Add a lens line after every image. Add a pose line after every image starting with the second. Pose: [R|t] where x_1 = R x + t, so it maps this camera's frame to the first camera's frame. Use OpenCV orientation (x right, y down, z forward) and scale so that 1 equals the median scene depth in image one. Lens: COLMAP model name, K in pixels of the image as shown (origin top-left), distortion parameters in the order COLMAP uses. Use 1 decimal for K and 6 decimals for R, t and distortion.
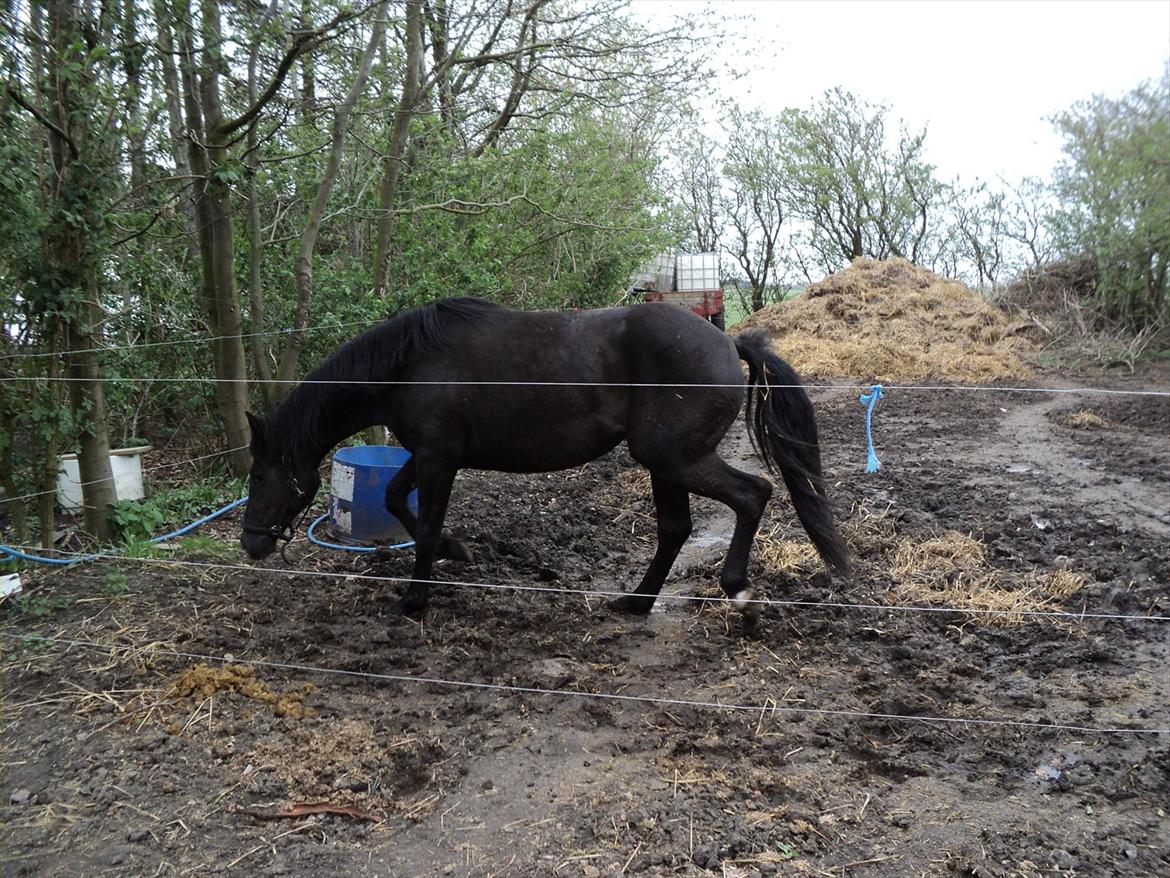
lens RADIAL K [[1196.3, 0, 595.2], [0, 1196.3, 429.0], [0, 0, 1]] dist [-0.208279, 0.232622]
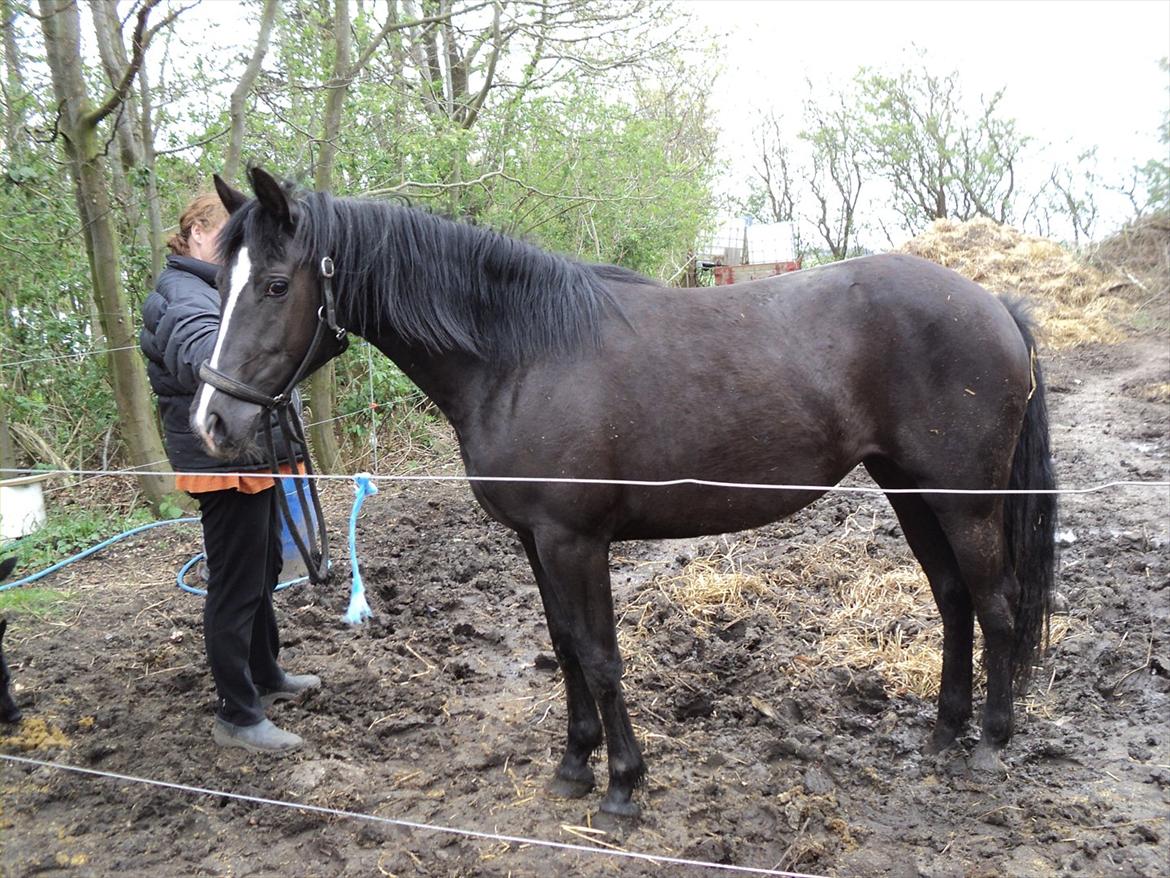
lens RADIAL K [[1196.3, 0, 595.2], [0, 1196.3, 429.0], [0, 0, 1]] dist [-0.208279, 0.232622]
pose [[0.994308, -0.036380, -0.100143, 0.106274], [0.038356, 0.999104, 0.017878, -0.015787], [0.099403, -0.021617, 0.994812, 0.113063]]
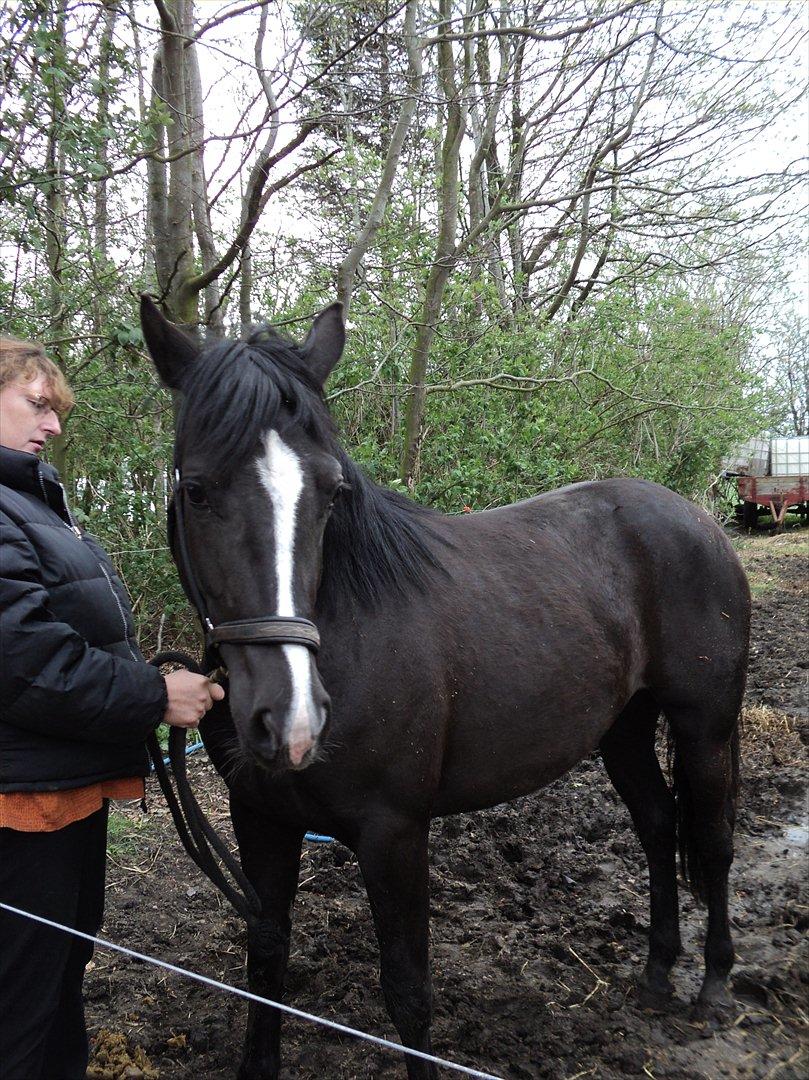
lens RADIAL K [[1103.3, 0, 413.2], [0, 1103.3, 555.7], [0, 0, 1]] dist [-0.207081, 0.232881]
pose [[0.968488, 0.019696, -0.248280, 0.017029], [-0.029072, 0.998994, -0.034152, -0.034232], [0.247357, 0.040294, 0.968086, 0.225625]]
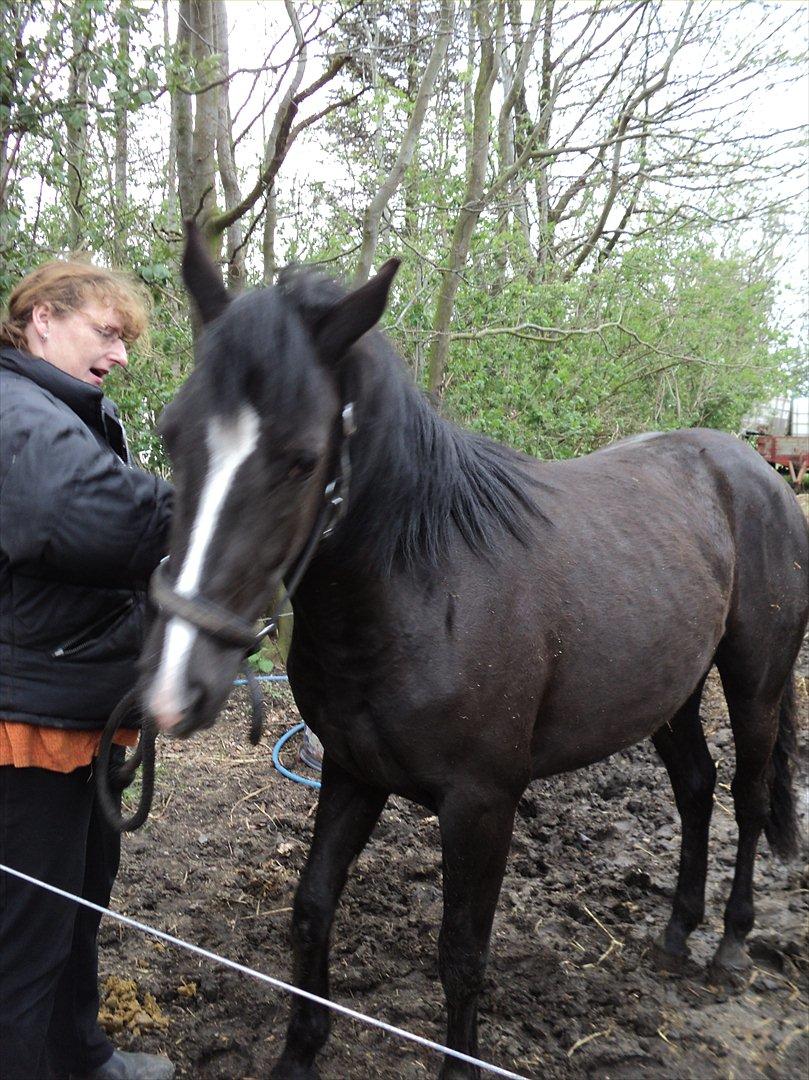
lens RADIAL K [[1103.3, 0, 413.2], [0, 1103.3, 555.7], [0, 0, 1]] dist [-0.207081, 0.232881]
pose [[0.964353, 0.058362, -0.258104, 0.011969], [-0.057163, 0.998291, 0.012156, -0.033968], [0.258372, 0.003032, 0.966041, 0.232052]]
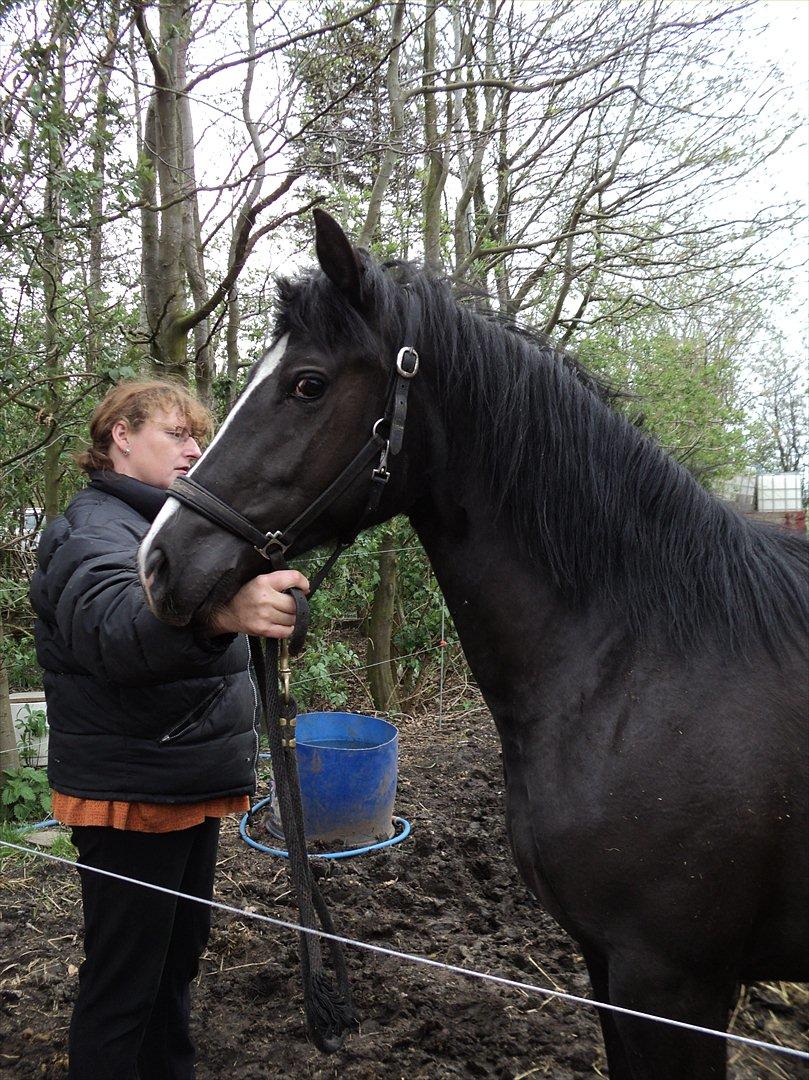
lens RADIAL K [[1104.3, 0, 414.3], [0, 1104.3, 553.6], [0, 0, 1]] dist [-0.208279, 0.232622]
pose [[0.970307, 0.017706, -0.241227, 0.029426], [-0.034966, 0.997109, -0.067461, -0.031804], [0.239335, 0.073893, 0.968121, 0.206837]]
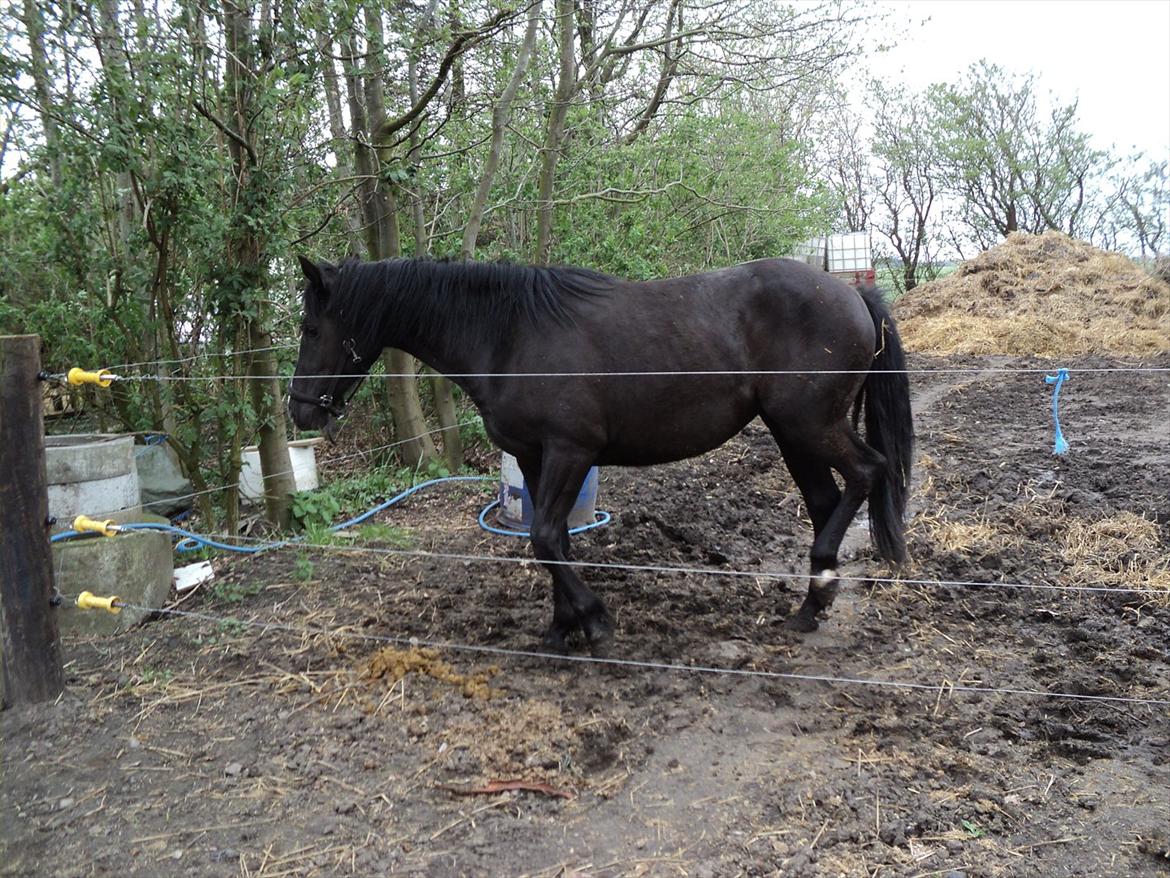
lens RADIAL K [[1196.3, 0, 595.2], [0, 1196.3, 429.0], [0, 0, 1]] dist [-0.208279, 0.232622]
pose [[0.992069, -0.016130, -0.124659, -0.009039], [0.017797, 0.999766, 0.012267, -0.001201], [0.124432, -0.014388, 0.992124, -0.009308]]
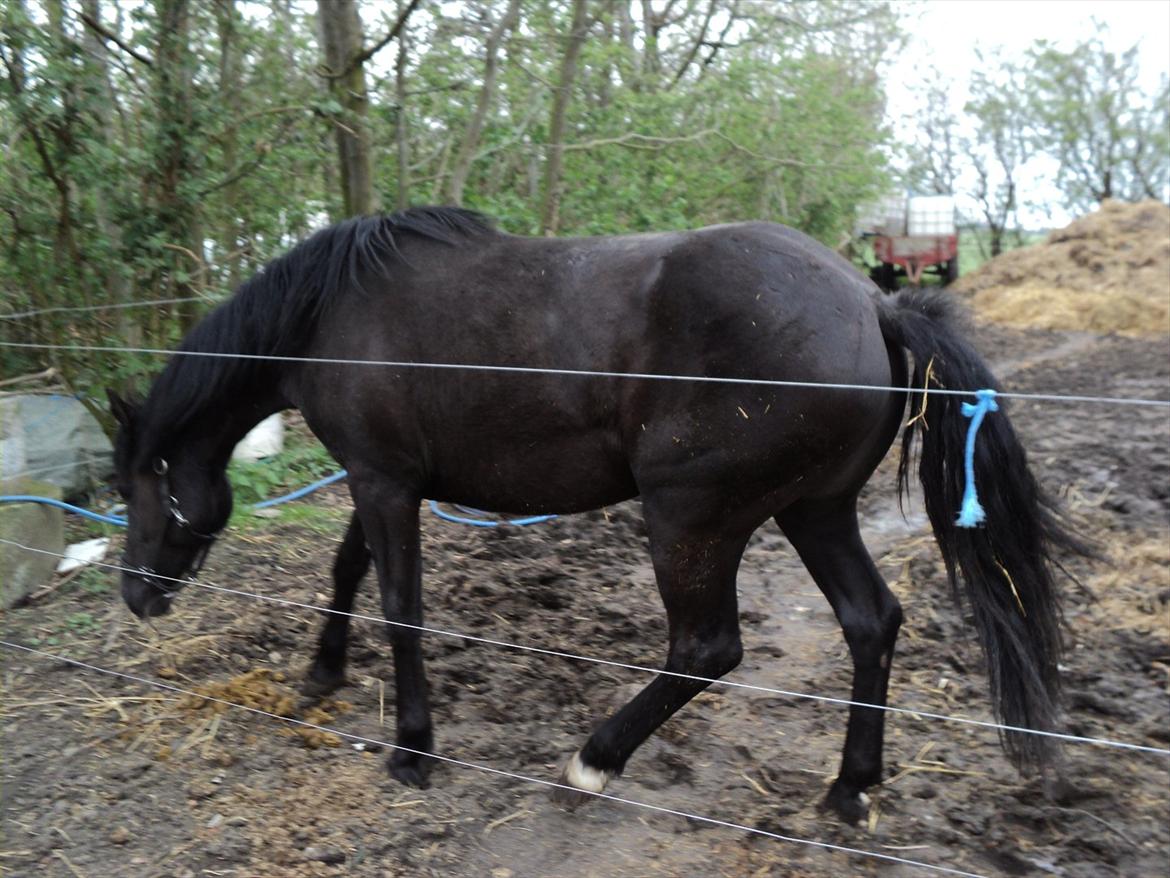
lens RADIAL K [[1195.2, 0, 597.4], [0, 1195.2, 429.0], [0, 0, 1]] dist [-0.207081, 0.232881]
pose [[0.980115, 0.031762, -0.195872, 0.040524], [-0.022183, 0.998457, 0.050908, -0.011436], [0.197187, -0.045551, 0.979307, 0.087532]]
